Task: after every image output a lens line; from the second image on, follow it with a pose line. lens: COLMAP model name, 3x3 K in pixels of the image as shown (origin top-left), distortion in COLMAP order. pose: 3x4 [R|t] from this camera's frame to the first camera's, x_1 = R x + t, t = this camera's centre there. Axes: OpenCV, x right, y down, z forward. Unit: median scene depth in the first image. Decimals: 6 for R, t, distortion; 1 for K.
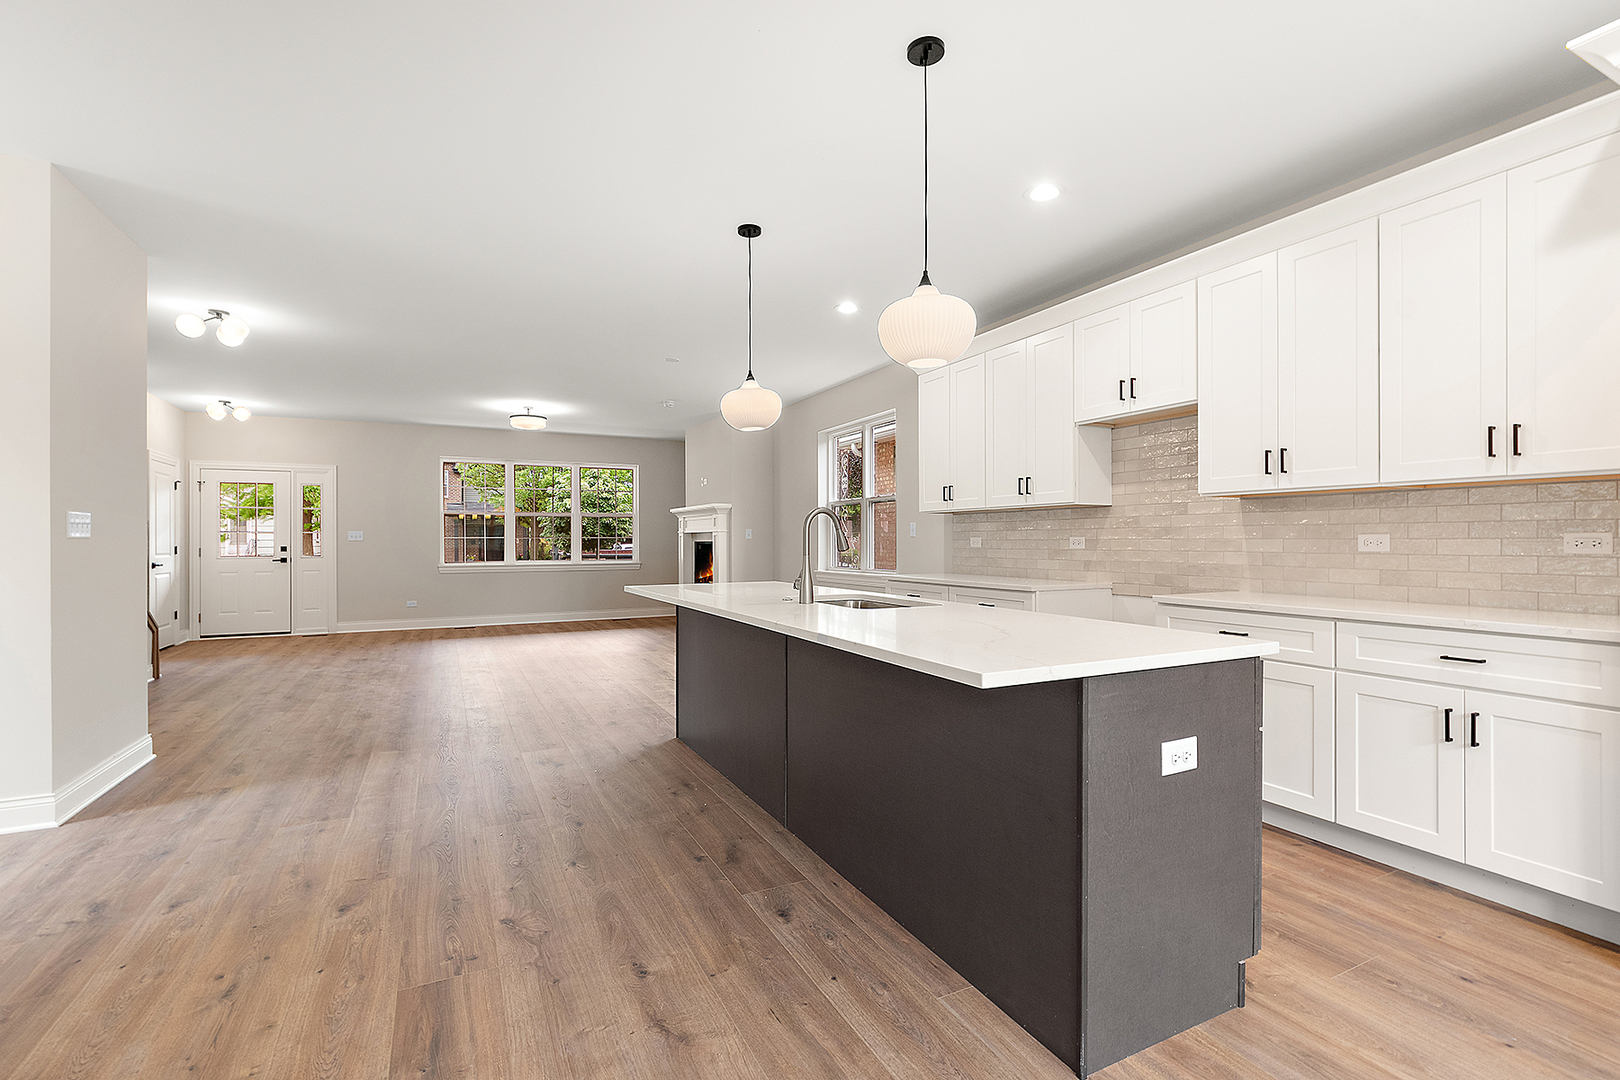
lens RADIAL K [[722.7, 0, 806.0], [0, 722.7, 534.7], [0, 0, 1]] dist [-0.003568, 0.000807]
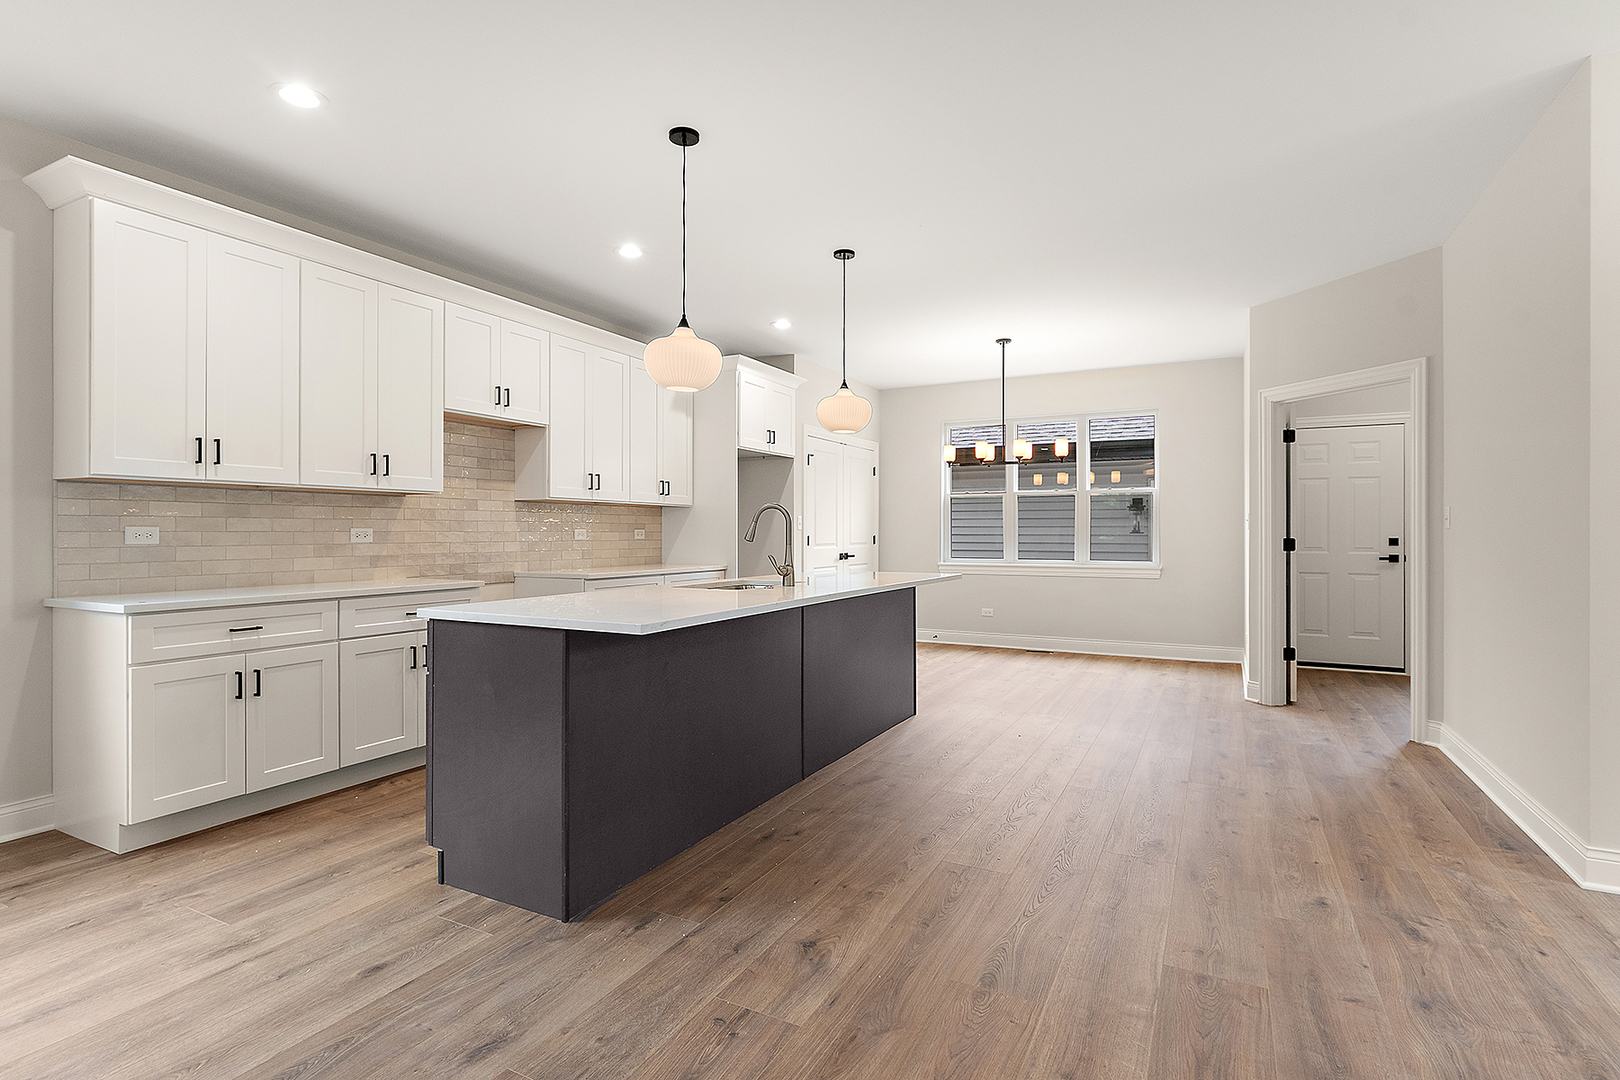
lens RADIAL K [[786.6, 0, 804.7], [0, 786.6, 534.4], [0, 0, 1]] dist [-0.000505, 0.000007]
pose [[-0.581720, 0.000057, 0.813389, -0.416951], [-0.005533, 0.999977, -0.004027, 0.006870], [-0.813370, -0.006843, -0.581706, 0.685150]]
